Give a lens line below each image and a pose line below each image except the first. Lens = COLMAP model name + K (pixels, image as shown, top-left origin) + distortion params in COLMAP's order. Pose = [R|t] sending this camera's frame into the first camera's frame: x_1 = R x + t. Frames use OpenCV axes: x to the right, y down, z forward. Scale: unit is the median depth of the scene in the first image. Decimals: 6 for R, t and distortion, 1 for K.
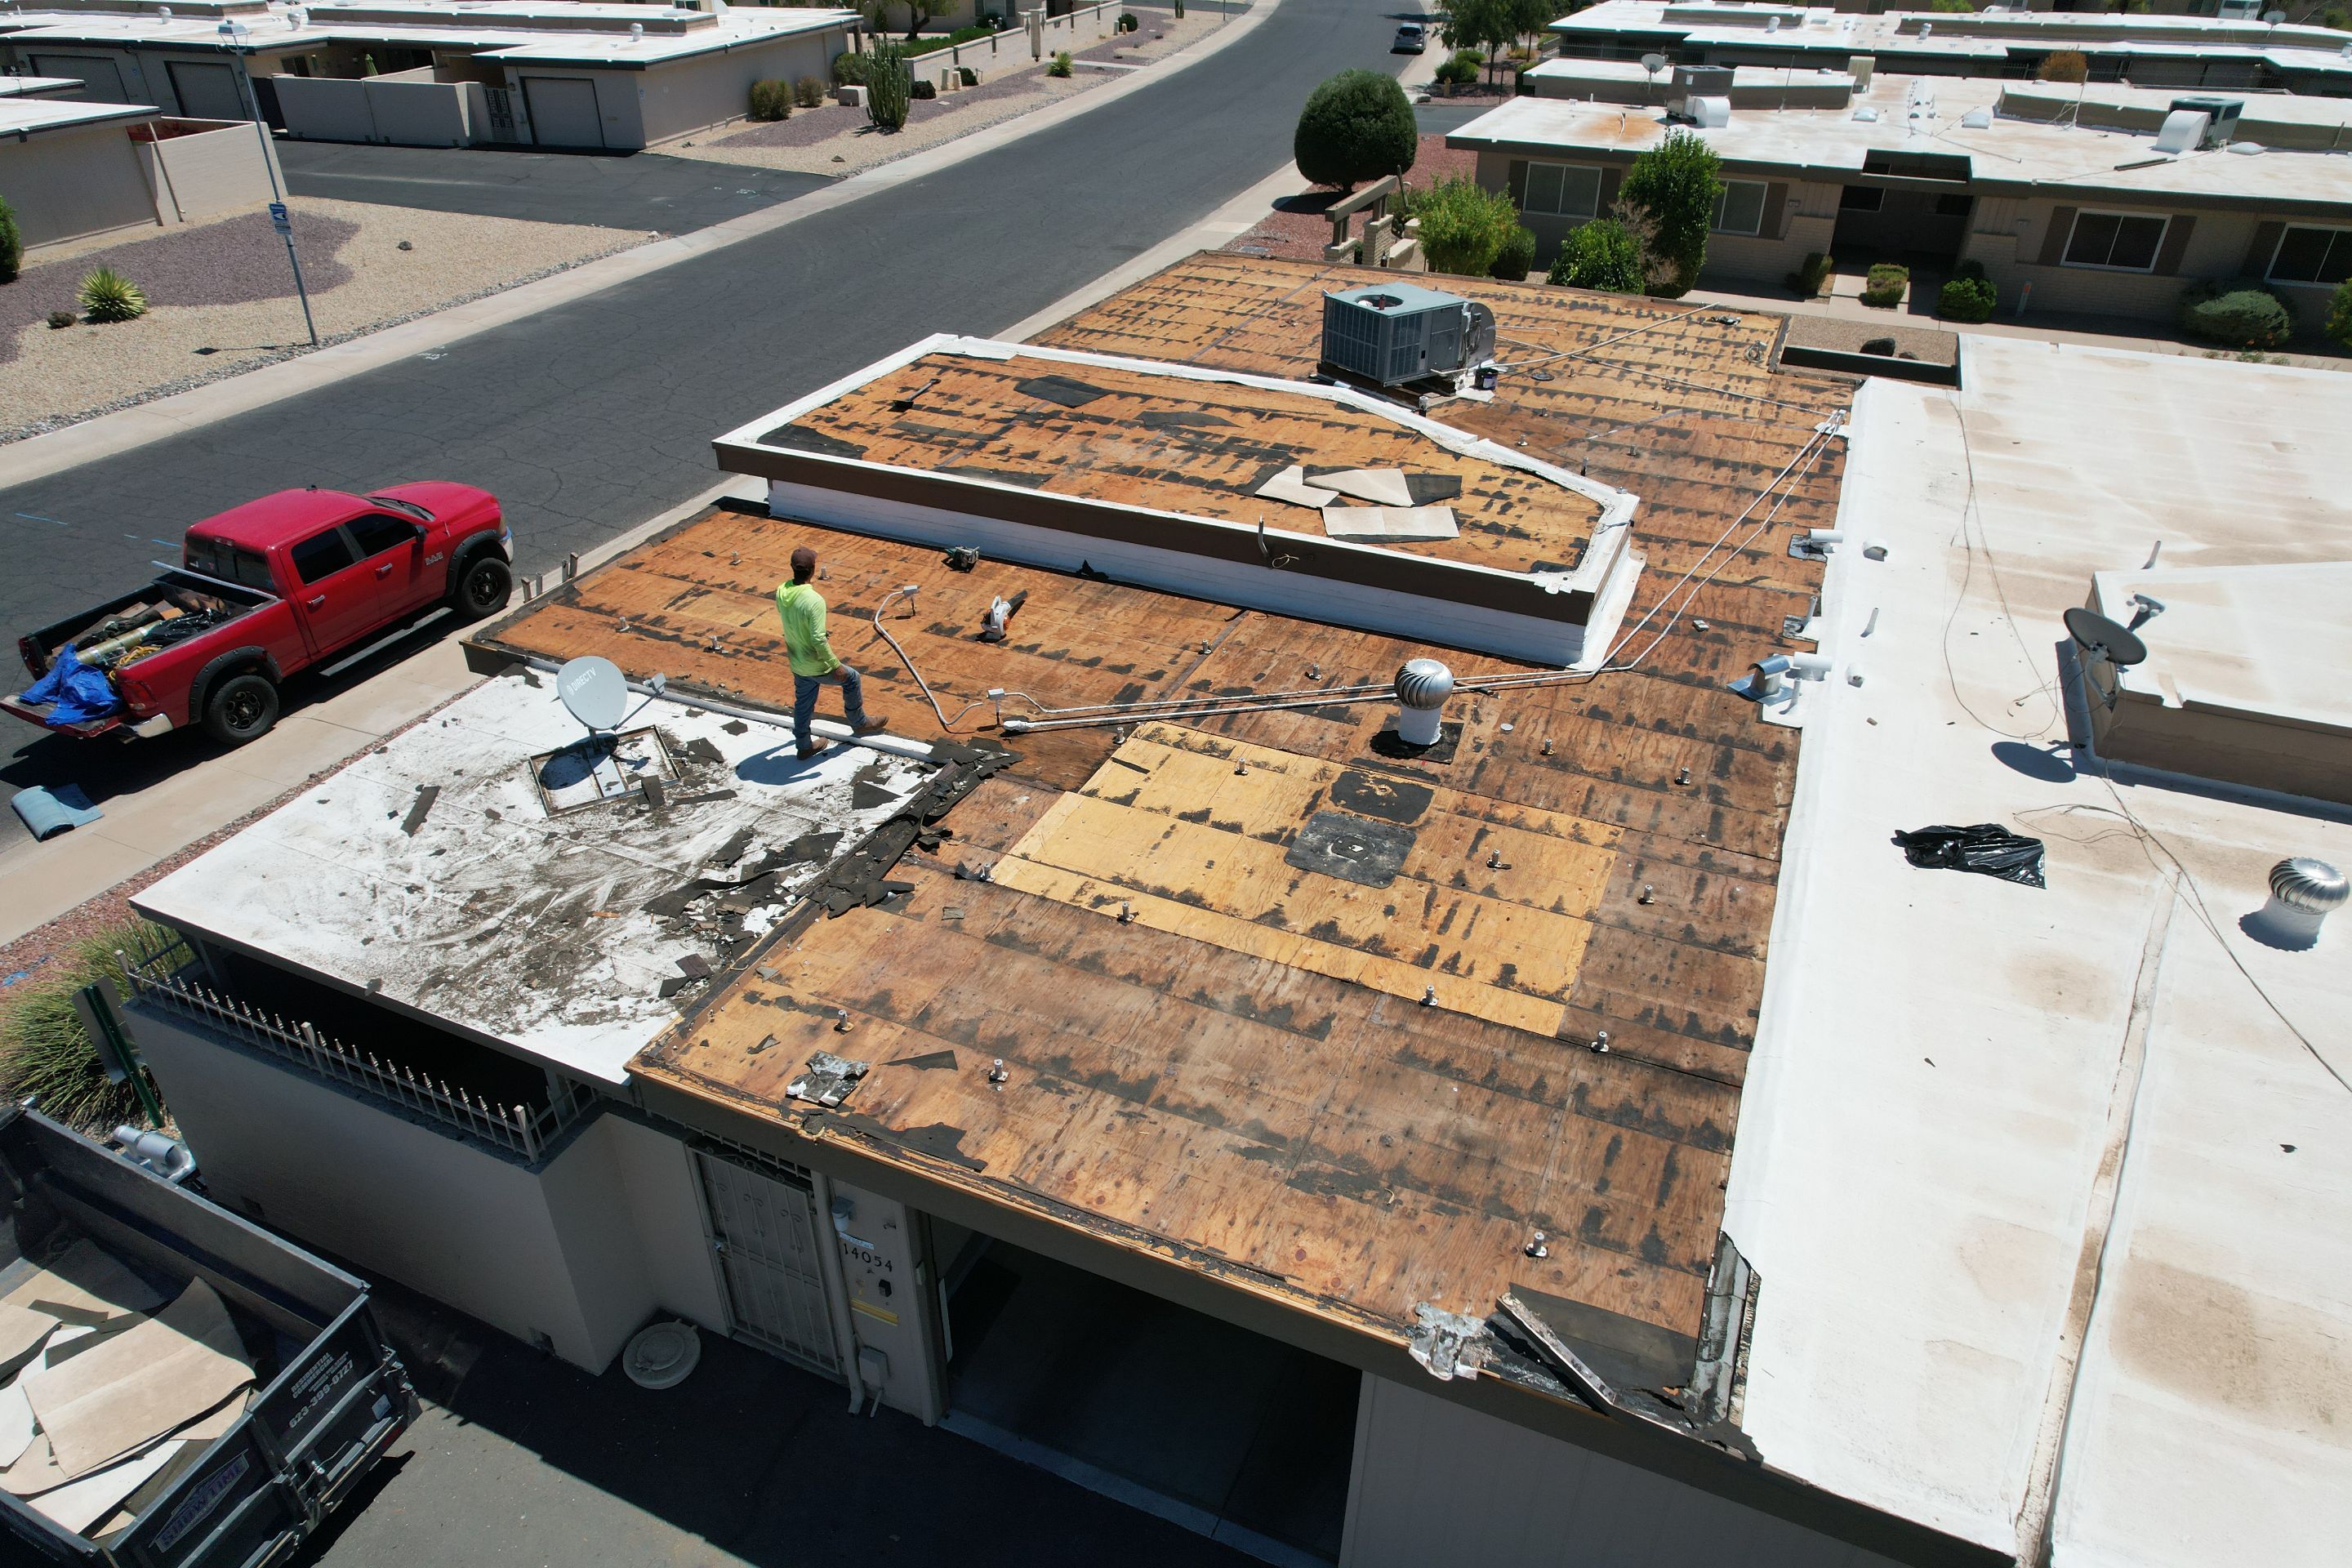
lens RADIAL K [[1503.9, 0, 1165.4], [0, 1503.9, 793.6], [0, 0, 1]] dist [-0.071614, 0.061537]
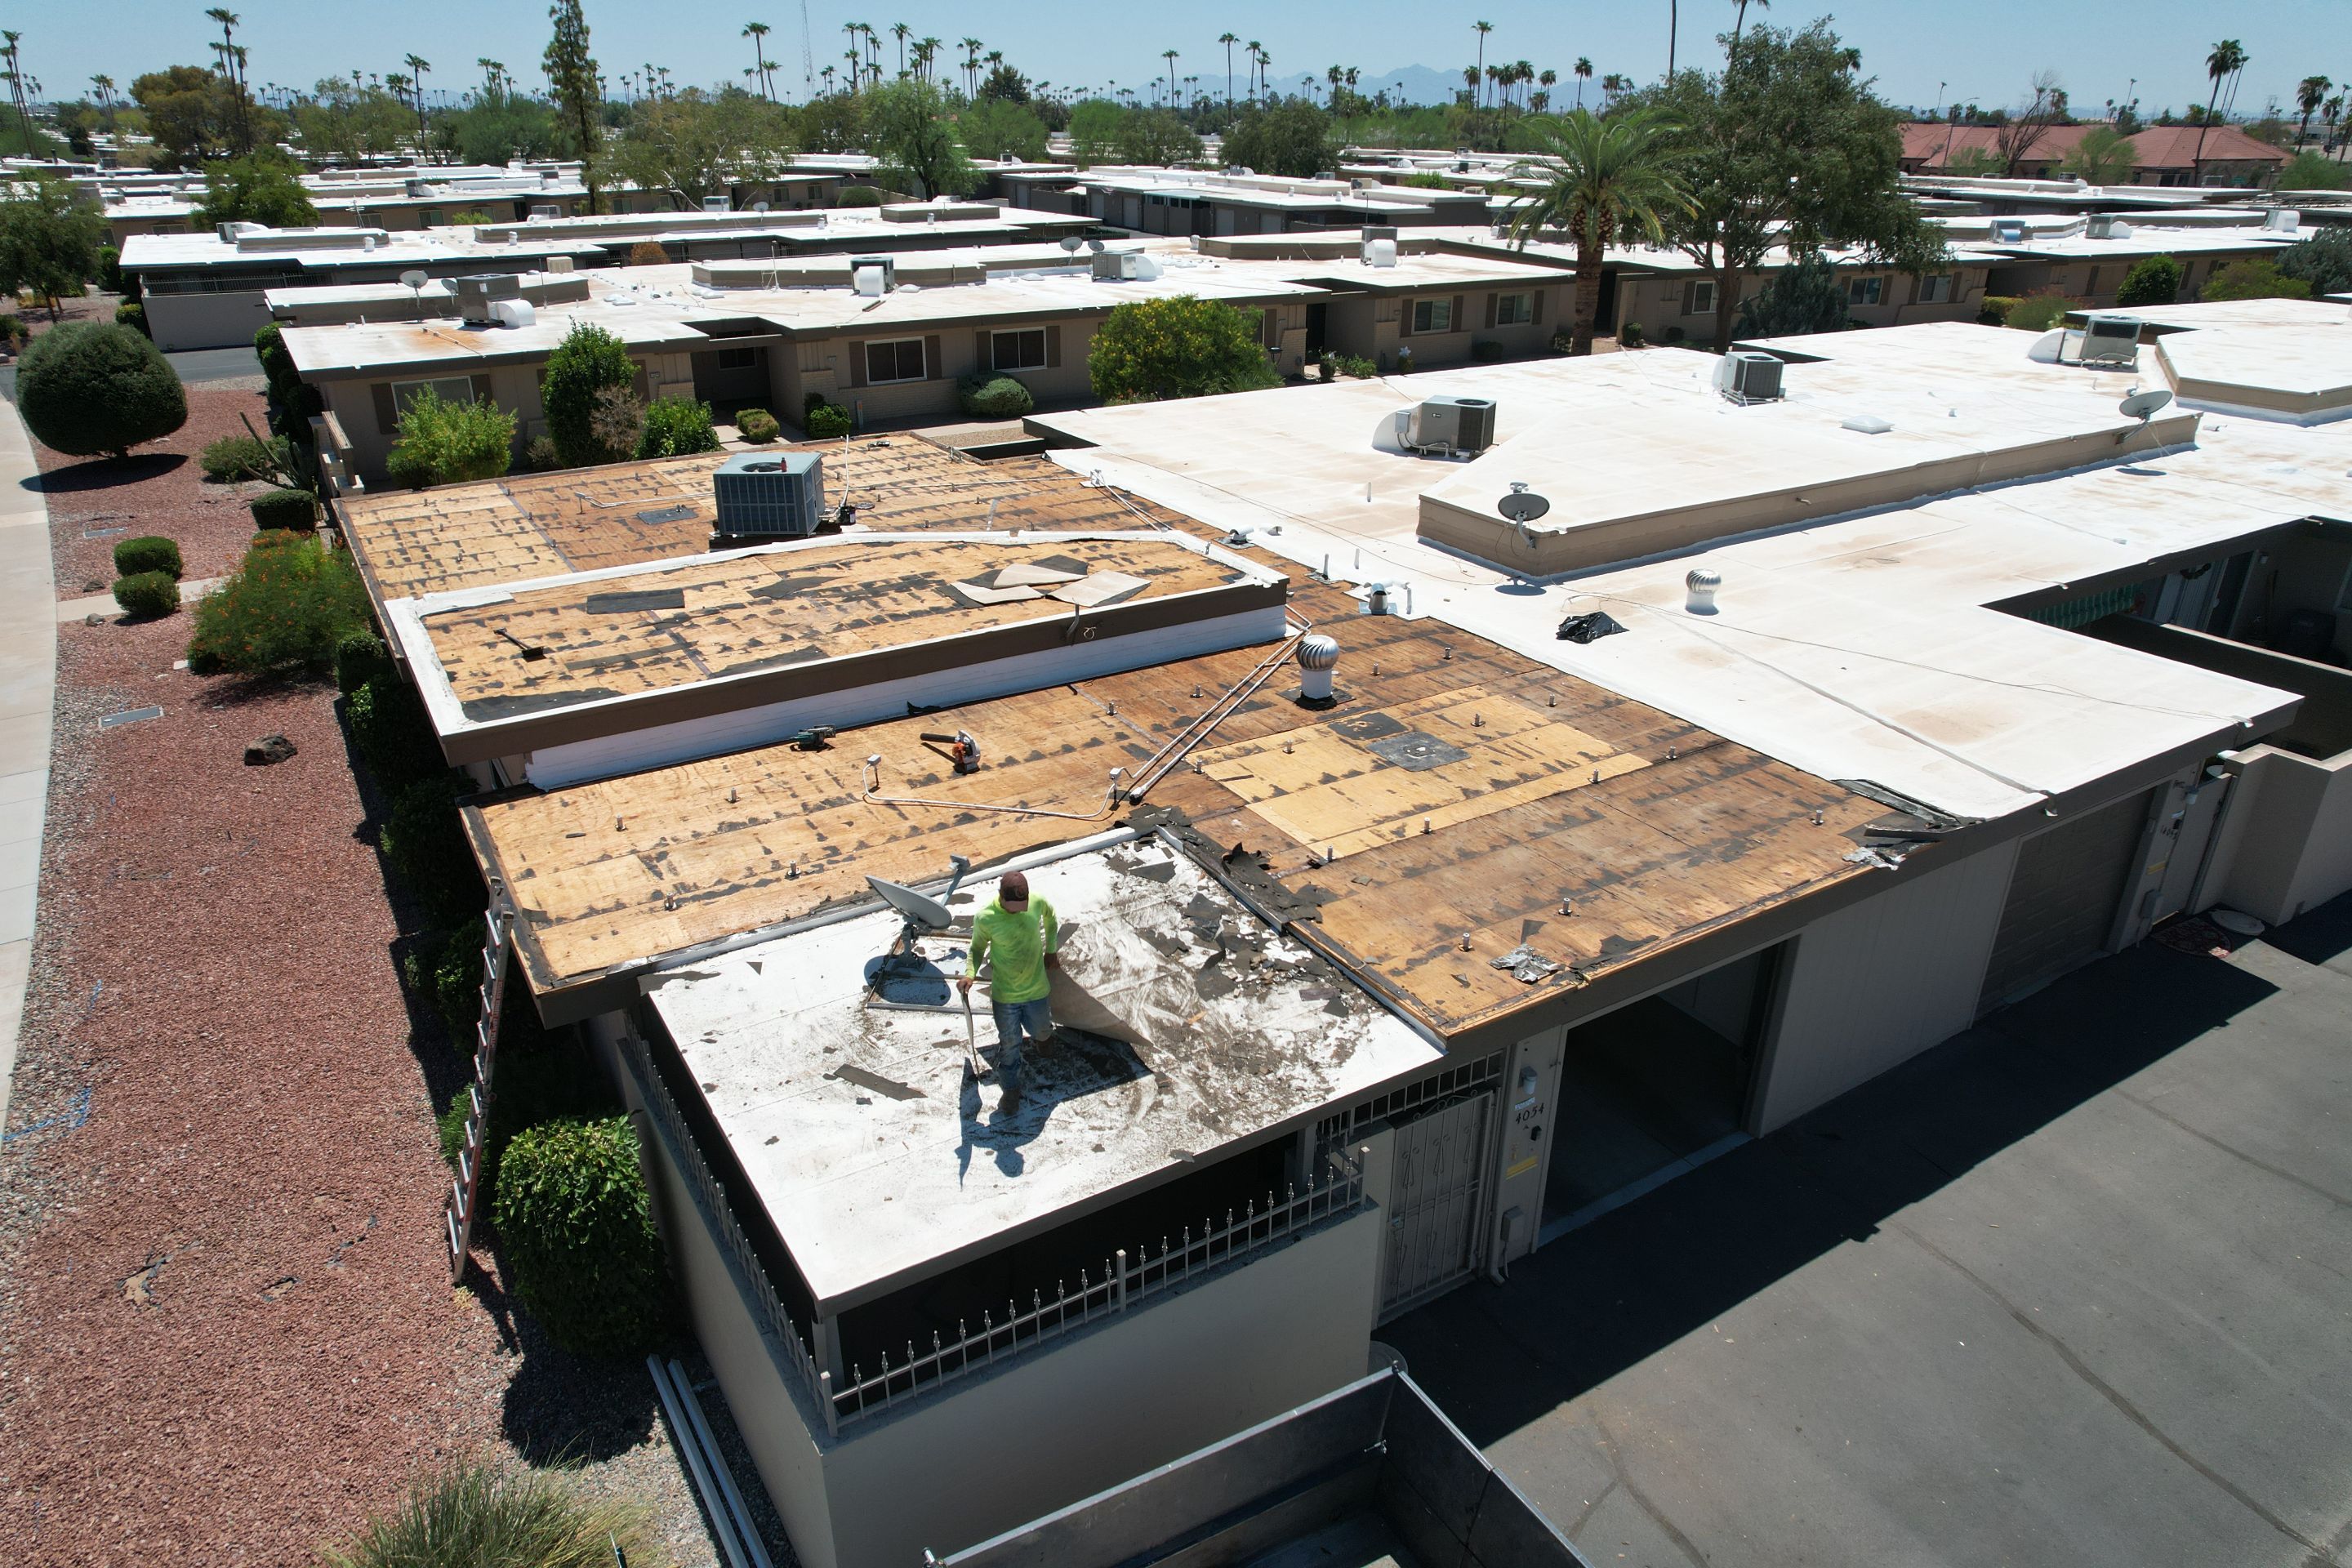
lens RADIAL K [[1503.9, 0, 1165.4], [0, 1503.9, 793.6], [0, 0, 1]] dist [-0.071614, 0.061537]
pose [[0.566119, -0.350065, 0.746300, -0.641195], [0.439589, 0.894080, 0.085926, -0.091147], [-0.697331, 0.279420, 0.660040, 0.160676]]
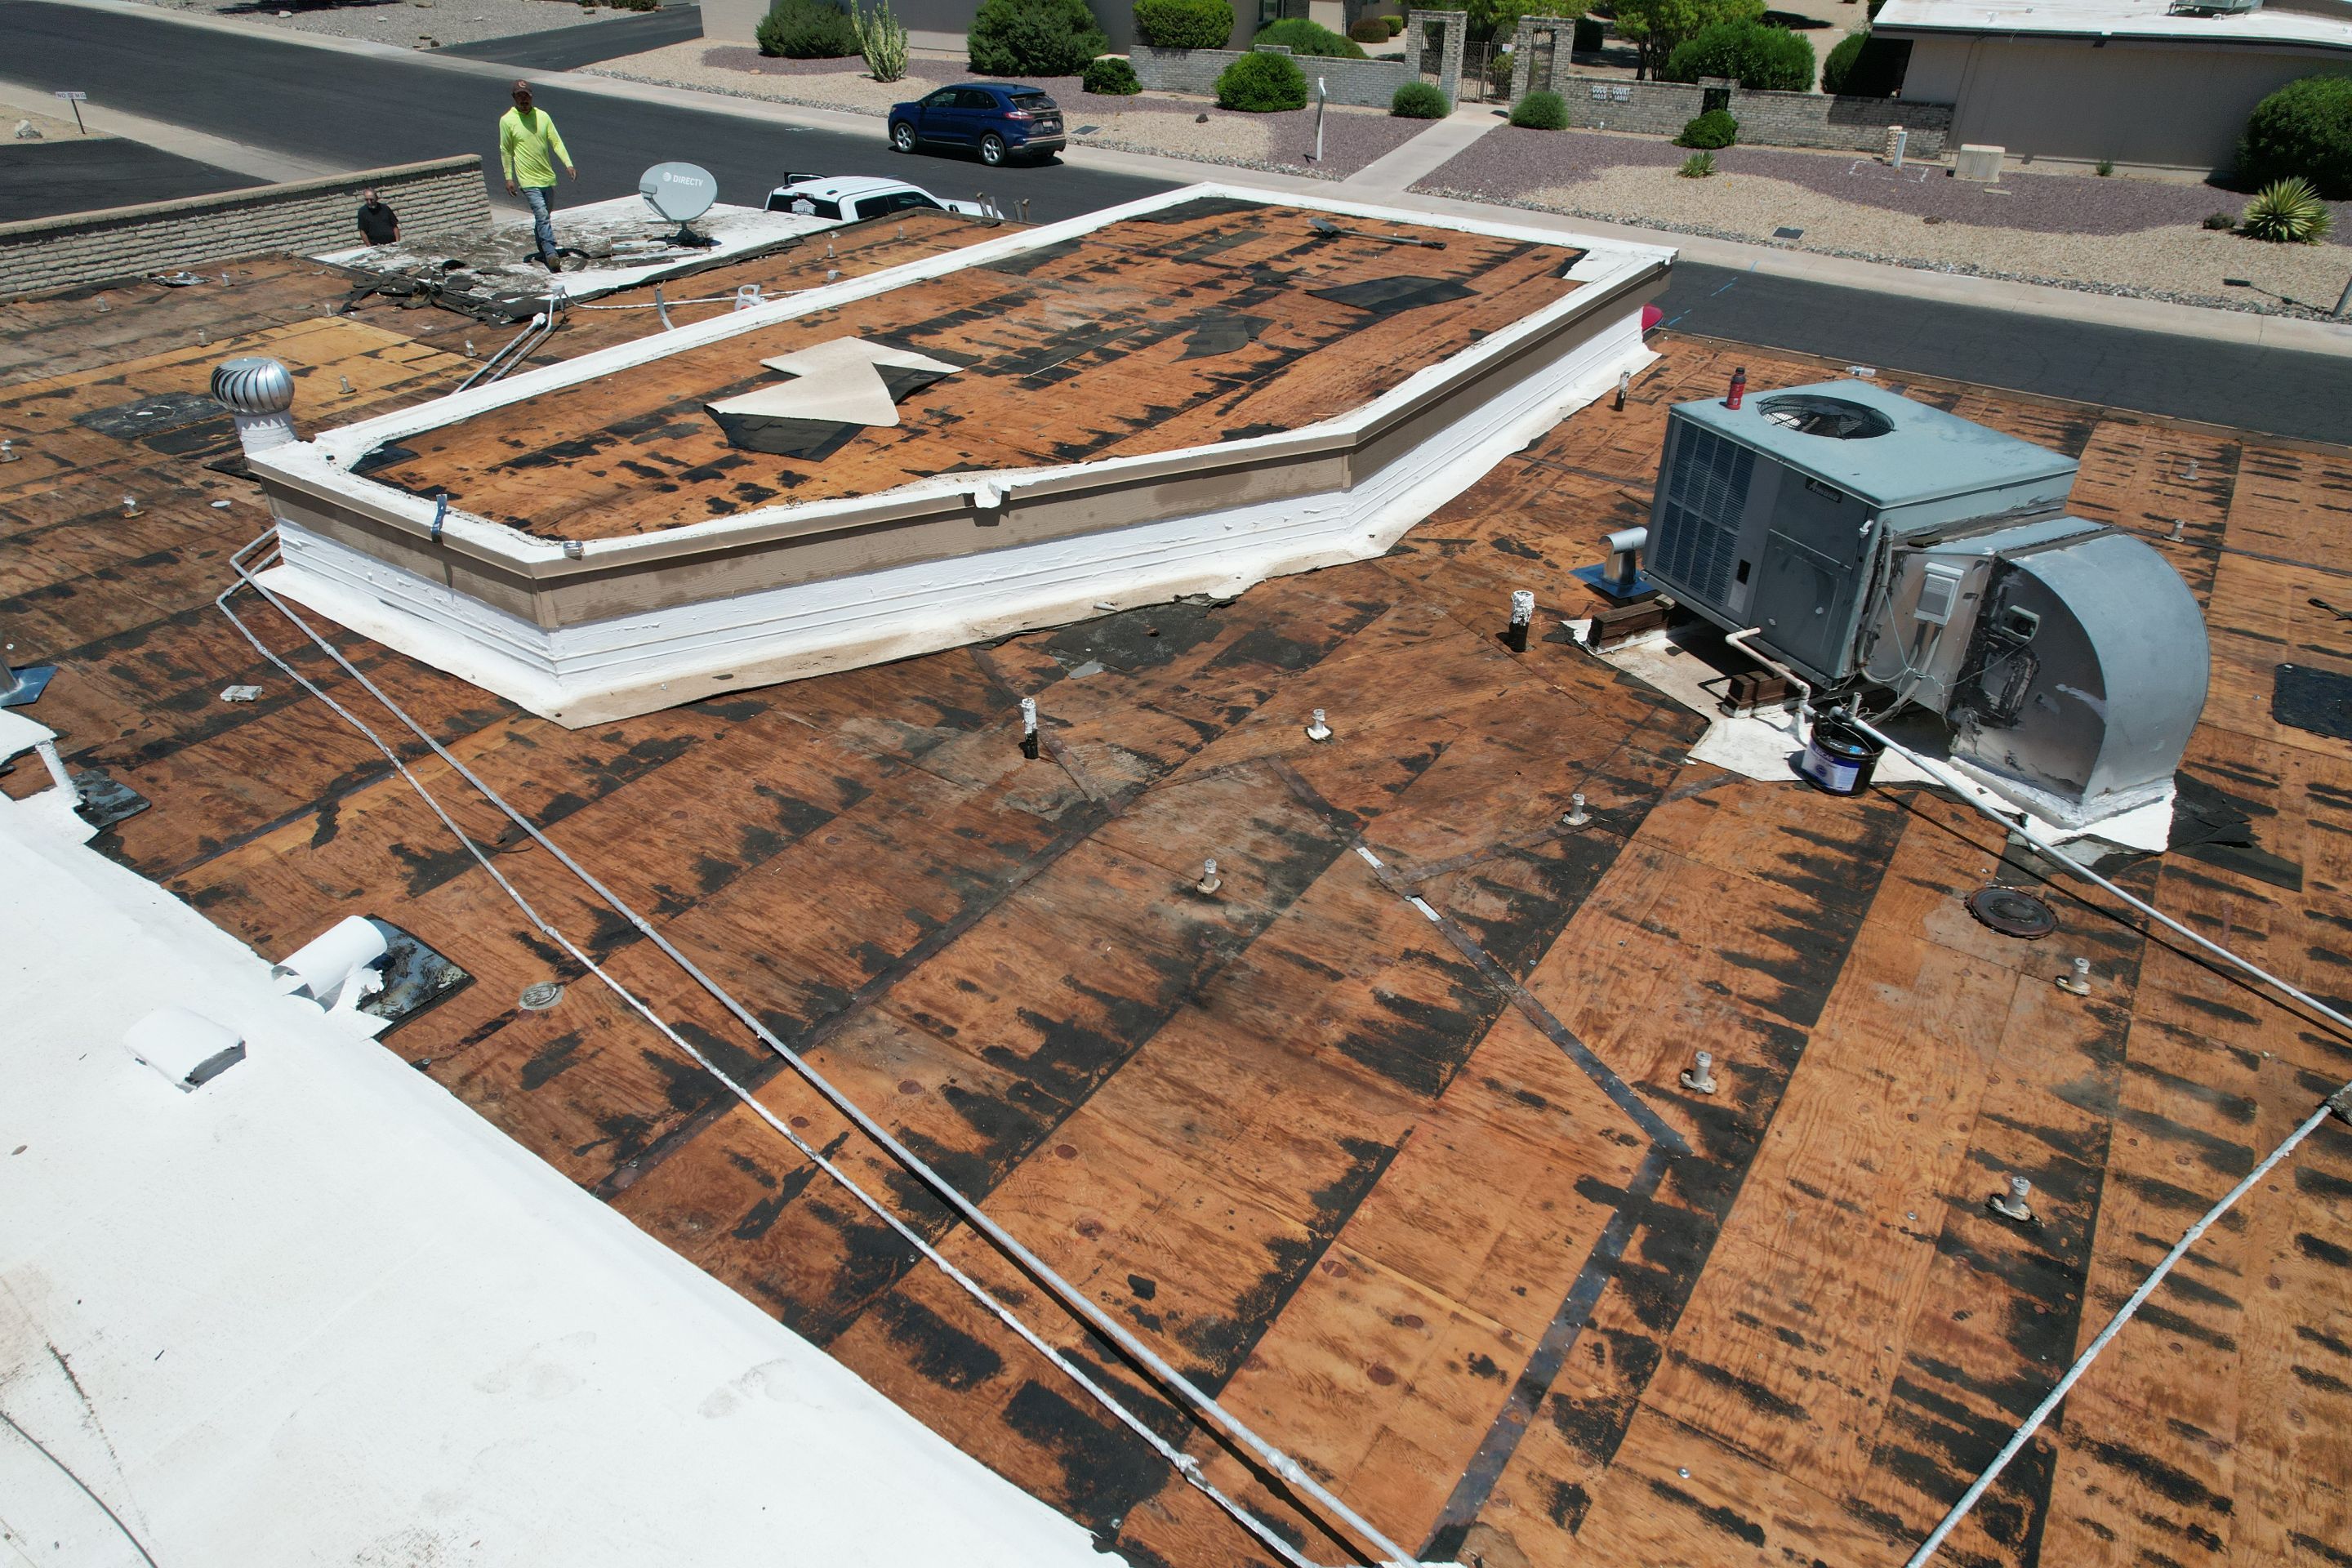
lens RADIAL K [[1503.9, 0, 1165.4], [0, 1503.9, 793.6], [0, 0, 1]] dist [-0.071614, 0.061537]
pose [[-0.179385, 0.521886, -0.833940, 0.580794], [-0.533705, 0.660478, 0.528135, -0.411747], [0.826426, 0.539818, 0.160053, 0.939028]]
